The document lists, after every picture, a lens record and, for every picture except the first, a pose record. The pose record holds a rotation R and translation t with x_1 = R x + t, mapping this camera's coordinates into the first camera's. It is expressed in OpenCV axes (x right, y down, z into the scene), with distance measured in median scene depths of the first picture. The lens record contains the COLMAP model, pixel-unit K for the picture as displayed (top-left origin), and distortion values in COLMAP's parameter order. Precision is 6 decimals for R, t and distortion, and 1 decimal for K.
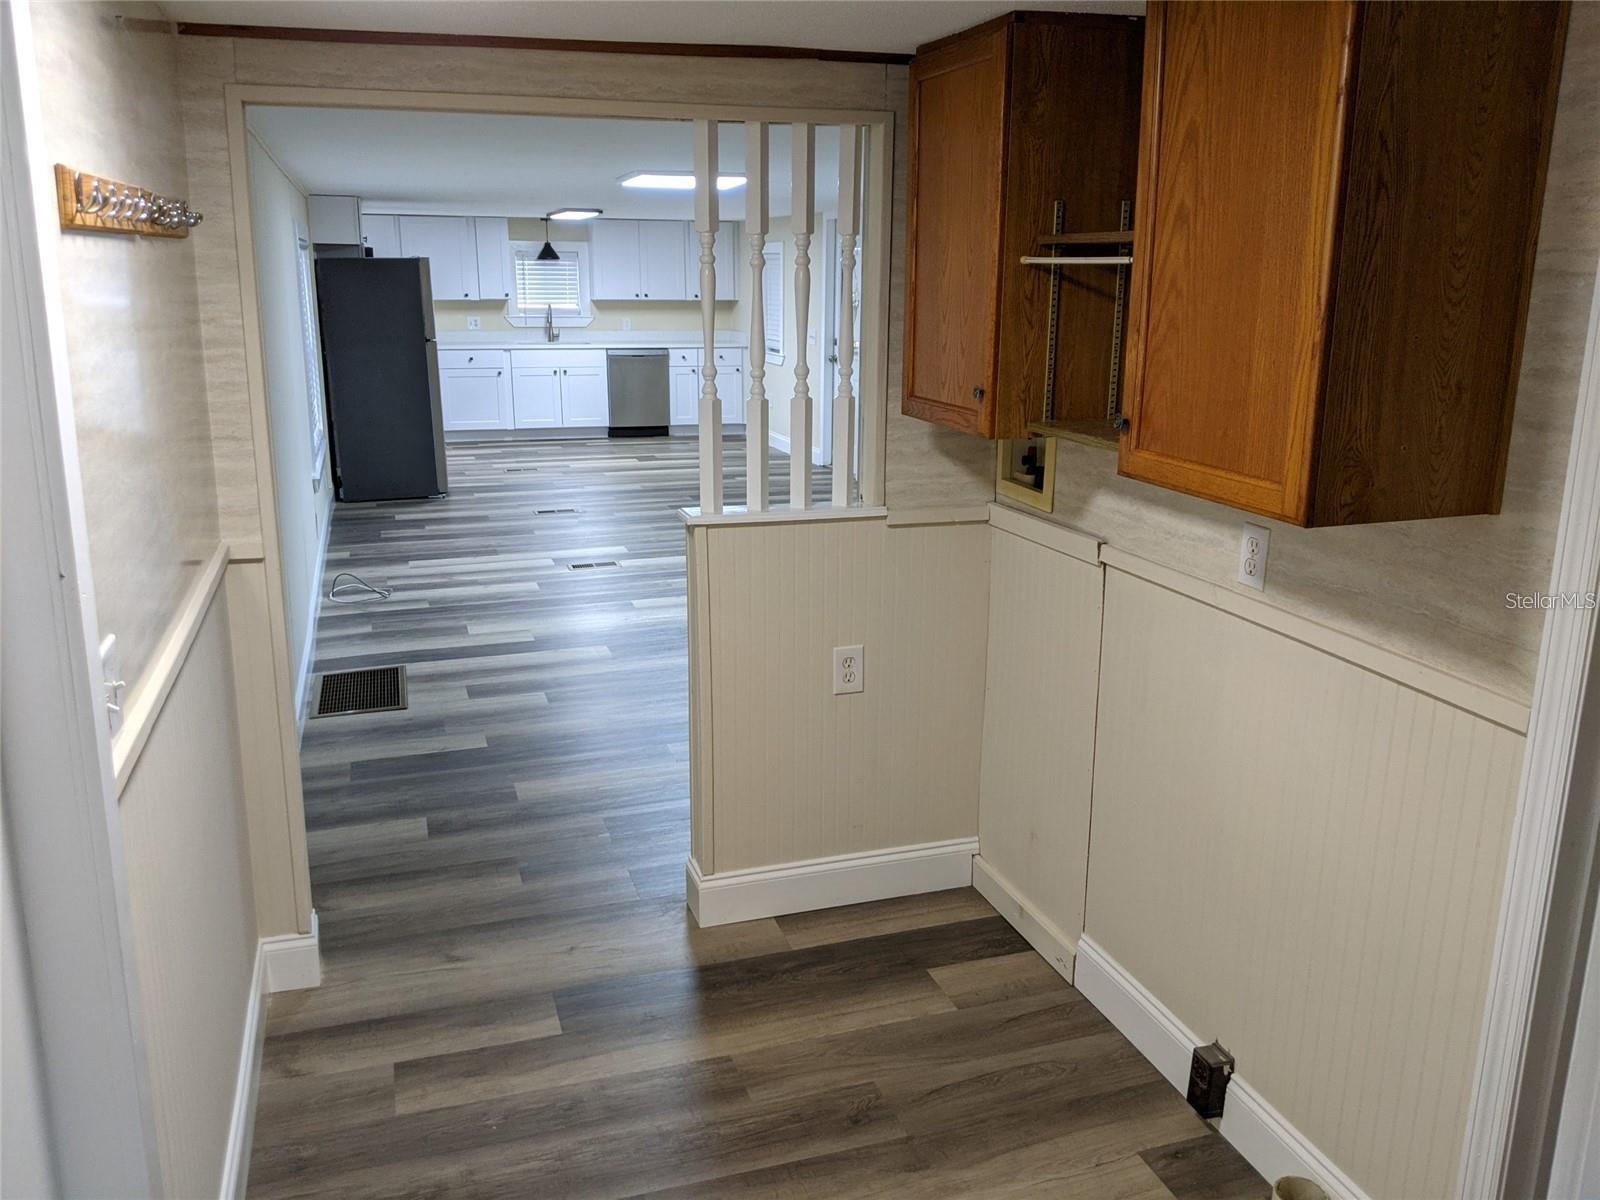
lens RADIAL K [[1294.8, 0, 800.0], [0, 1294.8, 600.0], [0, 0, 1]] dist [-0.009008, -0.007203]
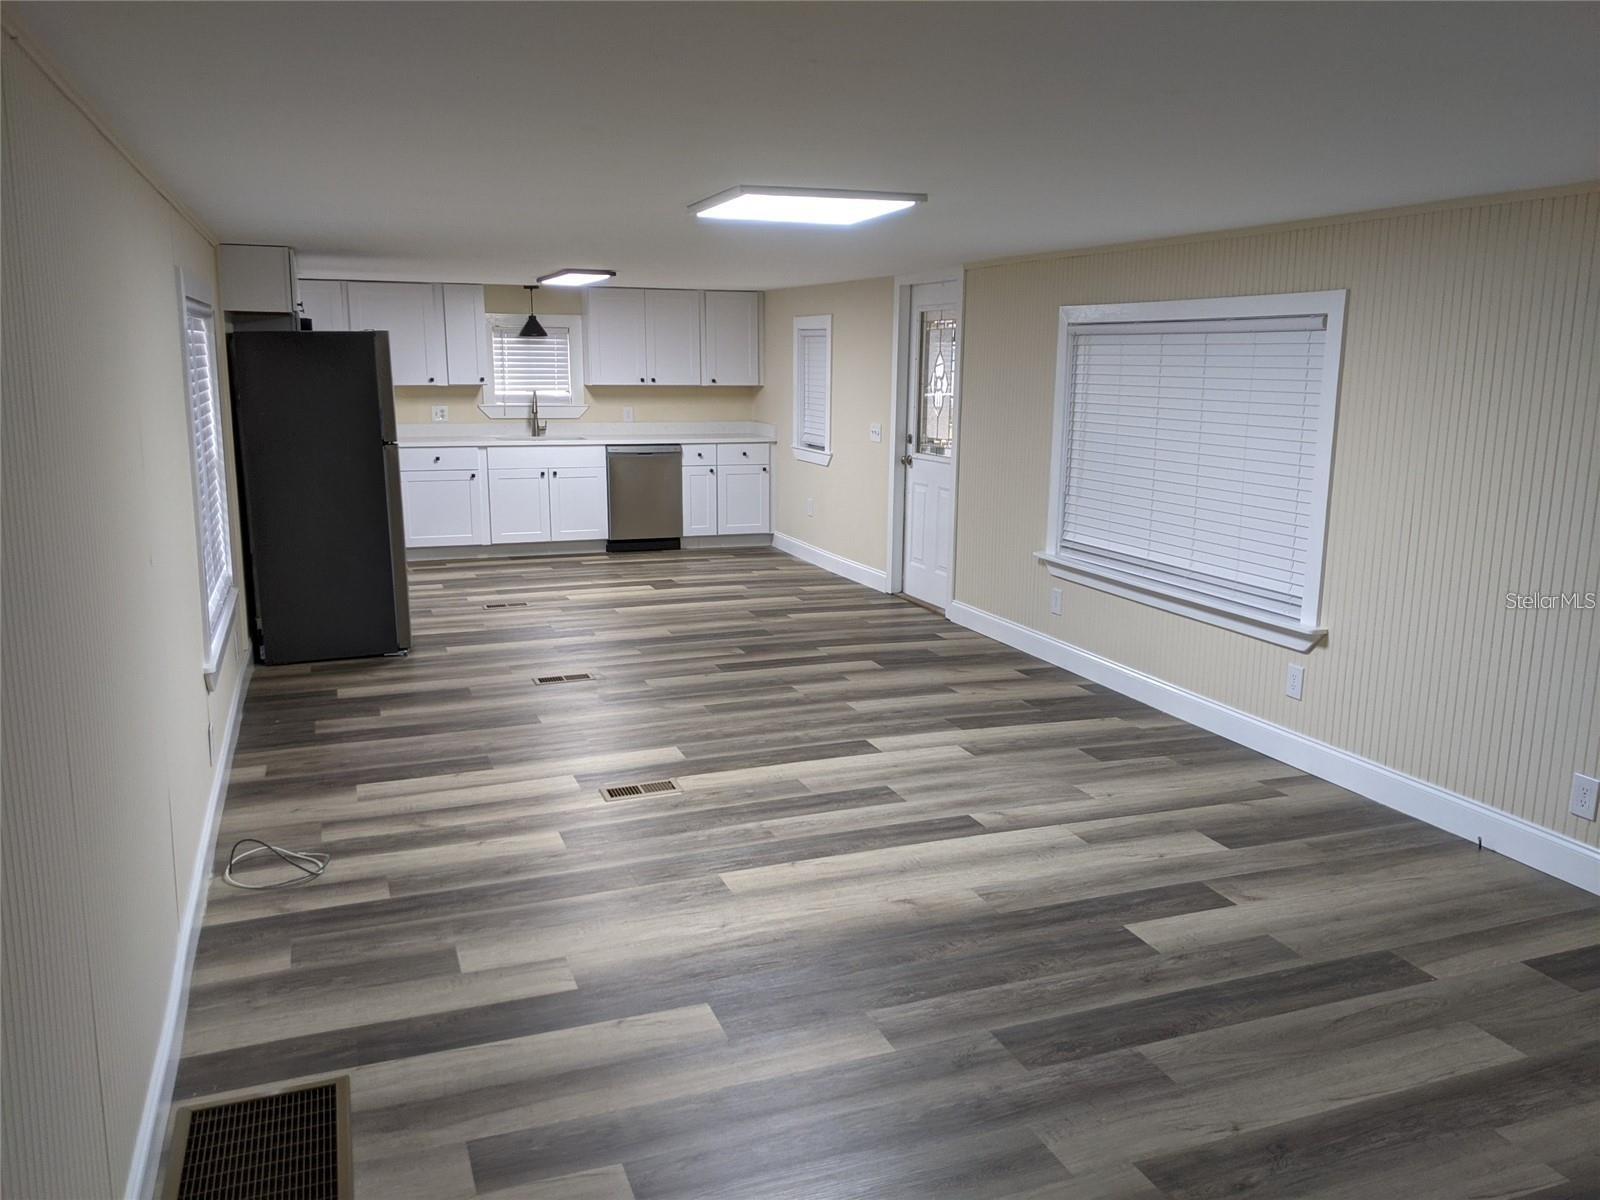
lens RADIAL K [[1248.9, 0, 800.0], [0, 1248.9, 600.0], [0, 0, 1]] dist [0.005065, -0.087790]
pose [[0.998855, -0.008082, 0.047153, -0.067407], [0.010614, 0.998502, -0.053684, -0.055174], [-0.046648, 0.054123, 0.997444, 0.223855]]
